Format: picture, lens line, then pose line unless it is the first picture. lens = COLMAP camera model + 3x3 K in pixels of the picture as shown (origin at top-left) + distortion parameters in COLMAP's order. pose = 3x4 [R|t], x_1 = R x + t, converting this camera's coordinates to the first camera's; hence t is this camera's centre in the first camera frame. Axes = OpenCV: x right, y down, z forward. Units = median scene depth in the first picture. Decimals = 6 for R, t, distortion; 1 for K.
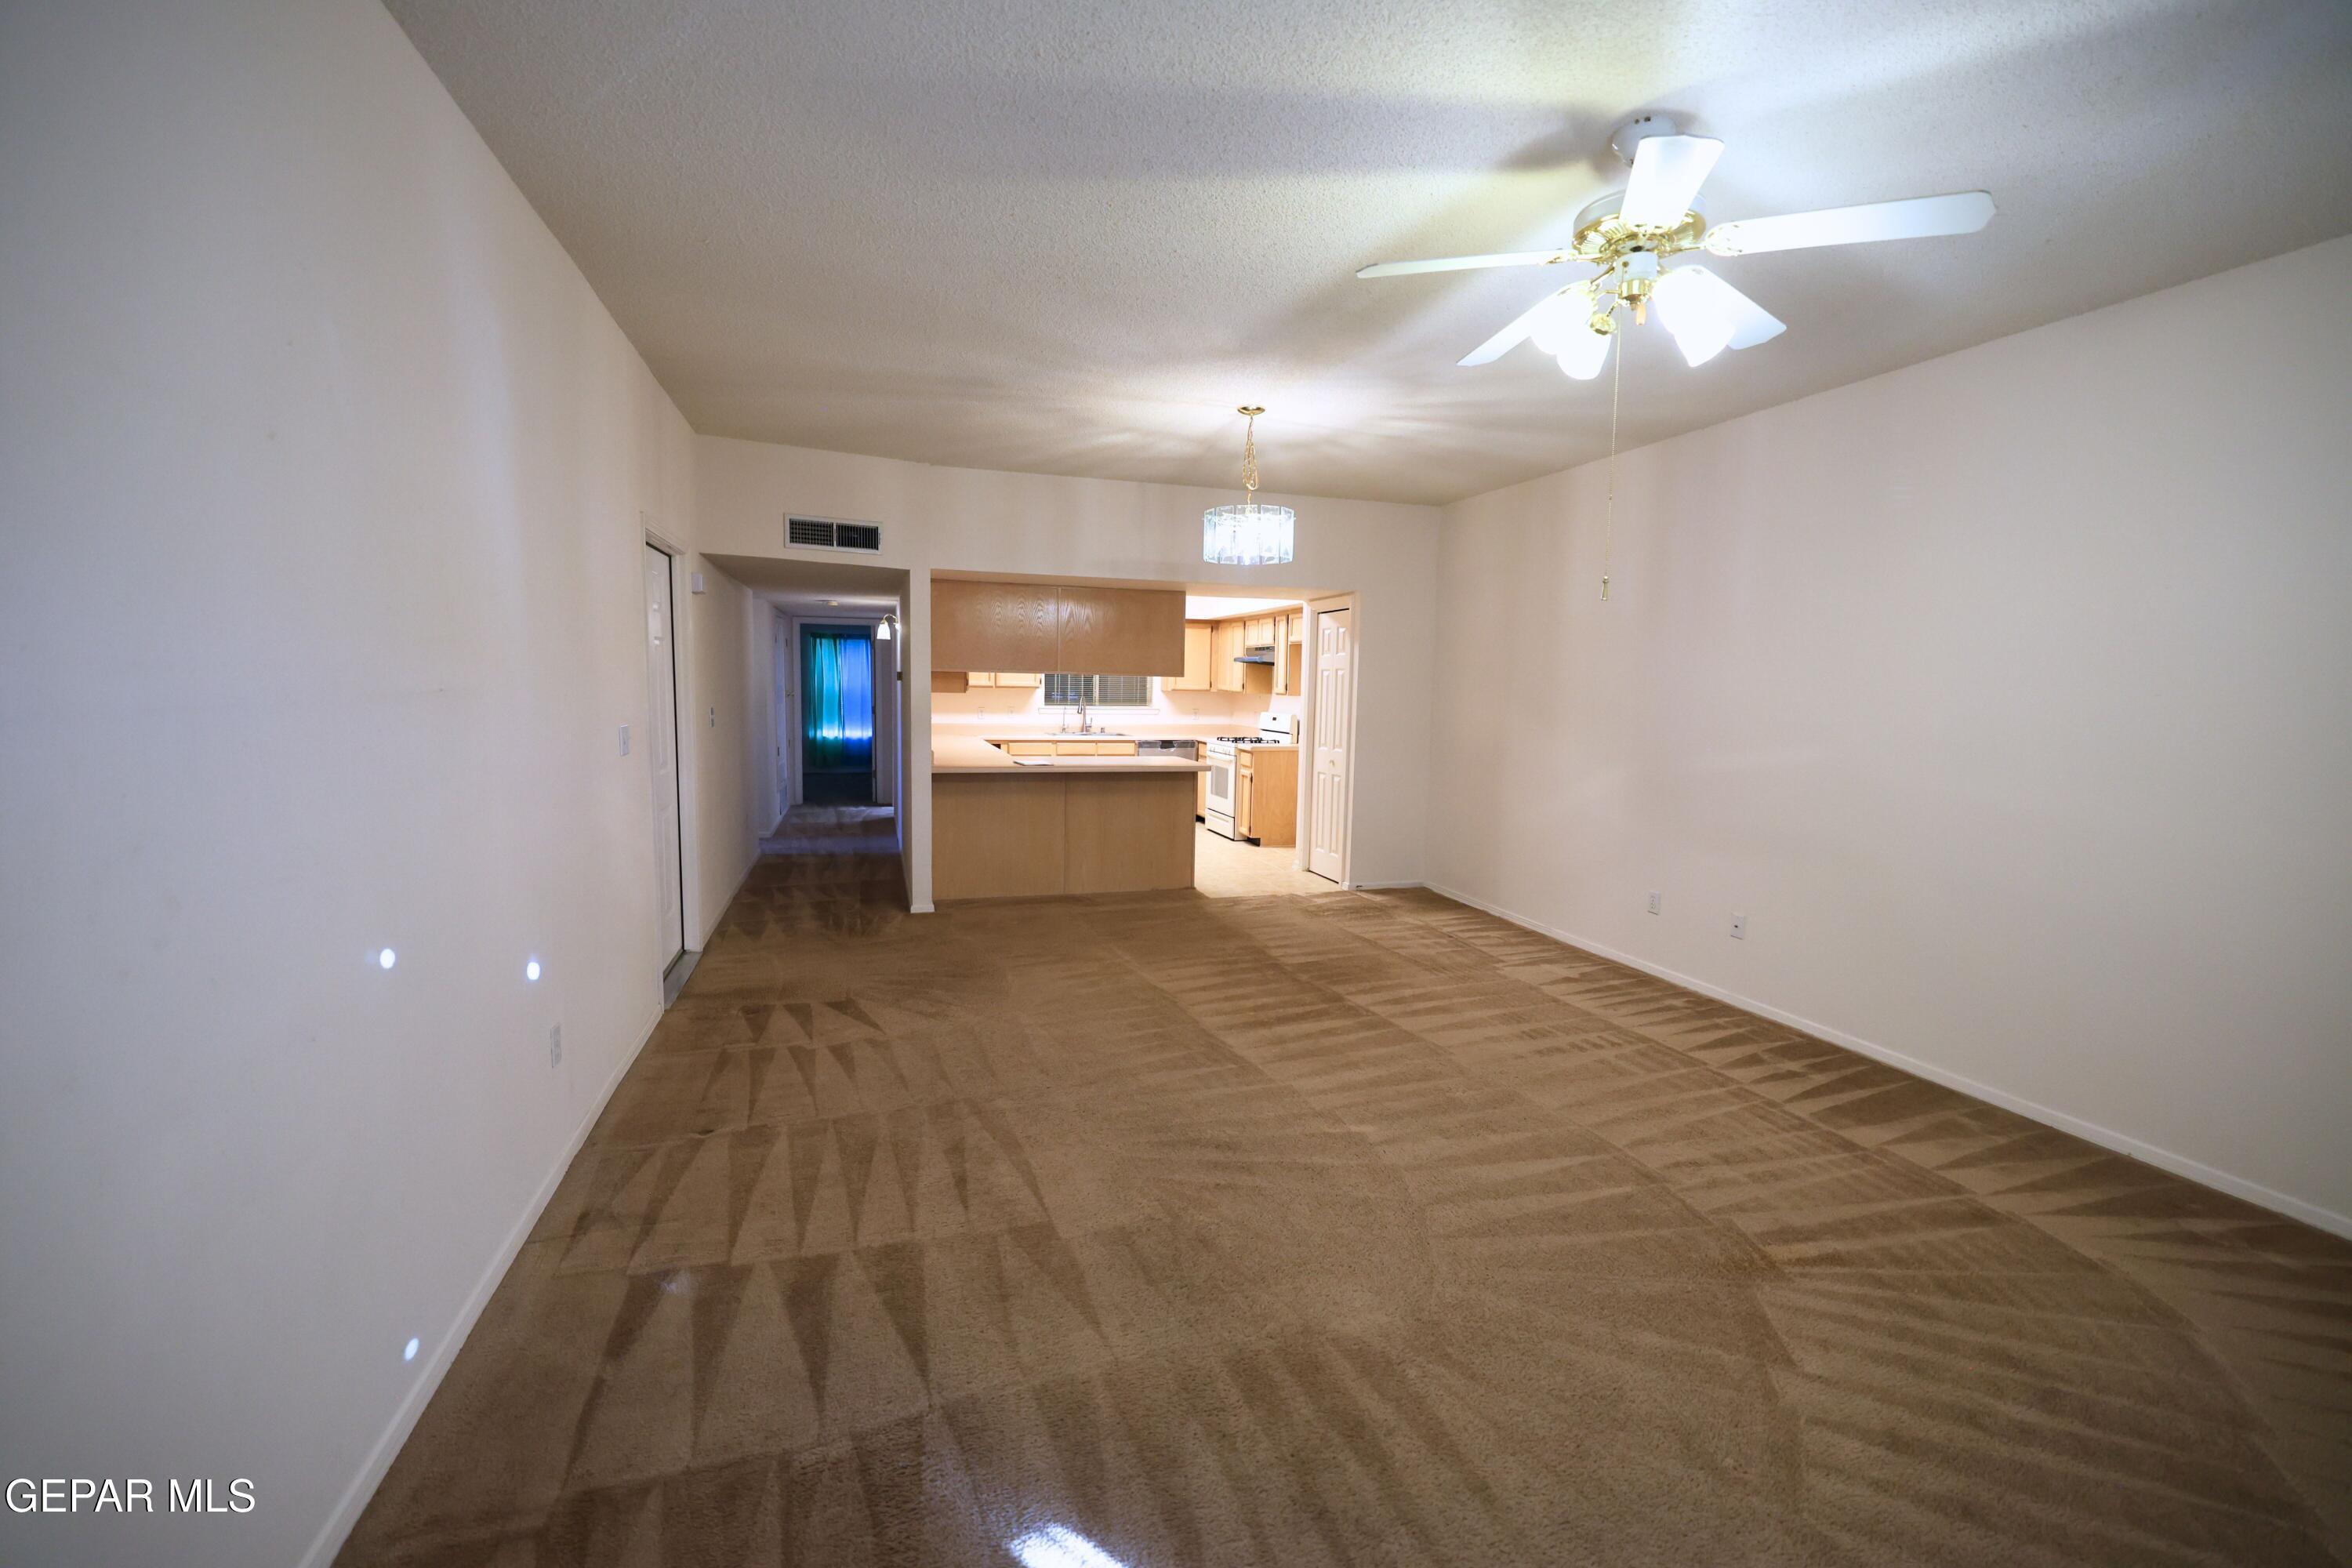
lens RADIAL K [[985.3, 0, 1176.0], [0, 985.3, 784.0], [0, 0, 1]] dist [0.001345, 0.000113]
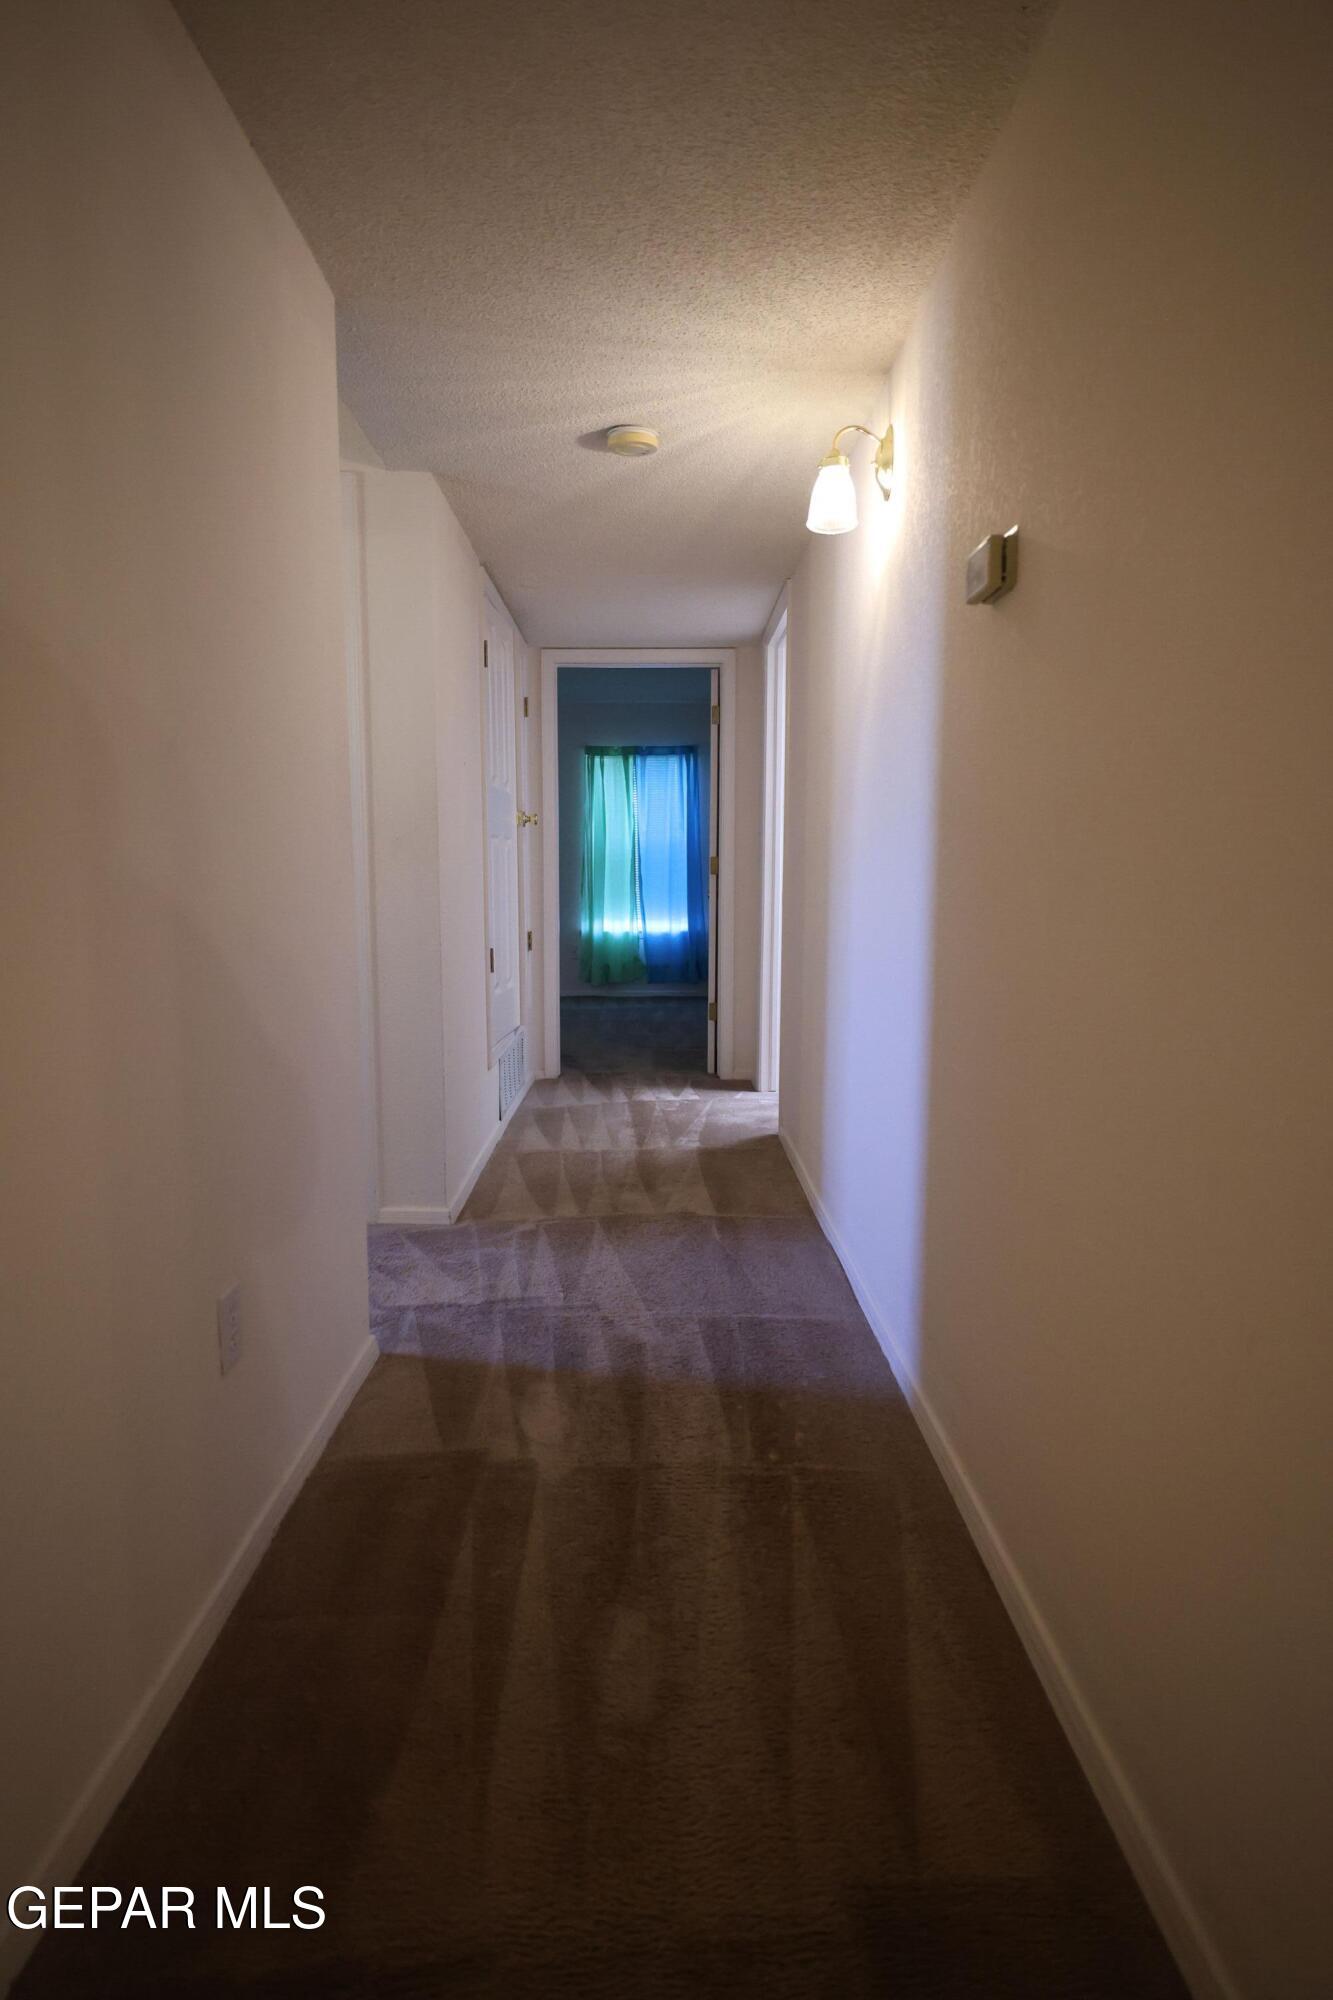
lens RADIAL K [[837.8, 0, 666.5], [0, 837.8, 1000.0], [0, 0, 1]] dist [0.001345, 0.000113]
pose [[0.963977, 0.016871, -0.265451, -0.232321], [-0.011713, 0.999711, 0.021004, -0.023409], [0.265728, -0.017138, 0.963896, 0.648951]]
